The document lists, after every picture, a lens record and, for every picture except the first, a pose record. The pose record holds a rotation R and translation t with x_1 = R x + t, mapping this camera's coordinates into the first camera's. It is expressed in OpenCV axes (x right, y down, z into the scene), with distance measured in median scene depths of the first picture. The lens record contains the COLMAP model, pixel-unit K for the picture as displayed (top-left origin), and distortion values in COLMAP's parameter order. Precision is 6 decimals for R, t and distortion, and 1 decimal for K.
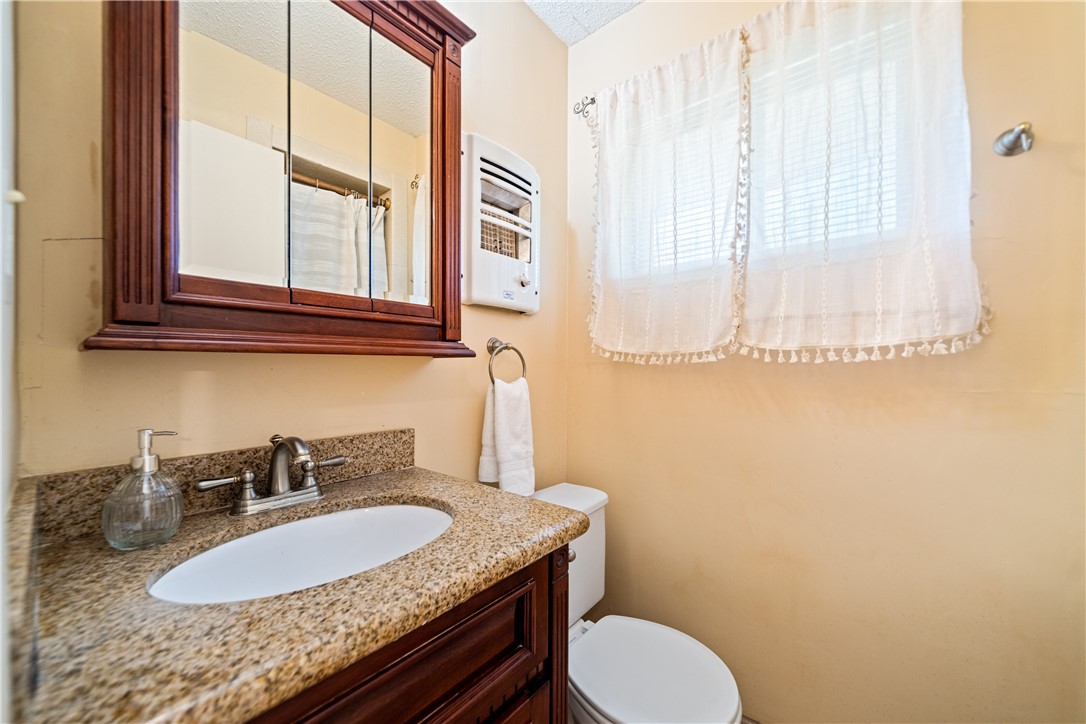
lens RADIAL K [[404.7, 0, 546.1], [0, 404.7, 362.1], [0, 0, 1]] dist [-0.002321, -0.000081]
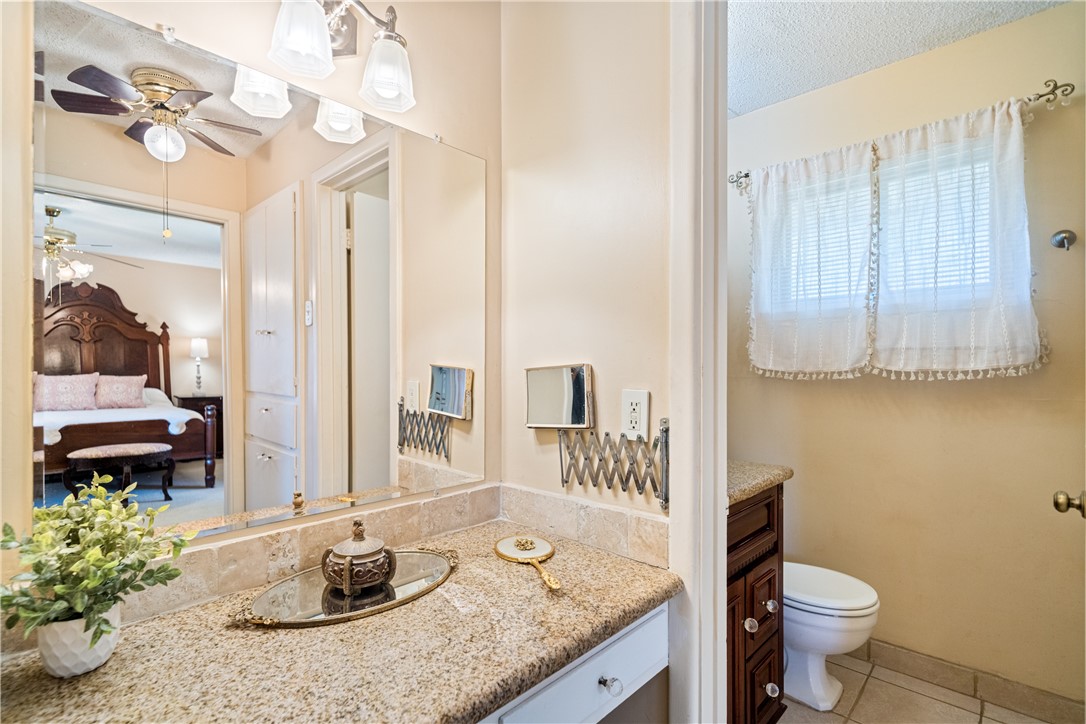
lens RADIAL K [[501.8, 0, 542.3], [0, 501.8, 365.3], [0, 0, 1]] dist [0.006259, 0.000069]
pose [[0.996780, -0.006127, -0.079955, -0.538220], [0.006222, 0.999980, 0.000946, -0.057923], [0.079948, -0.001441, 0.996798, -0.860114]]
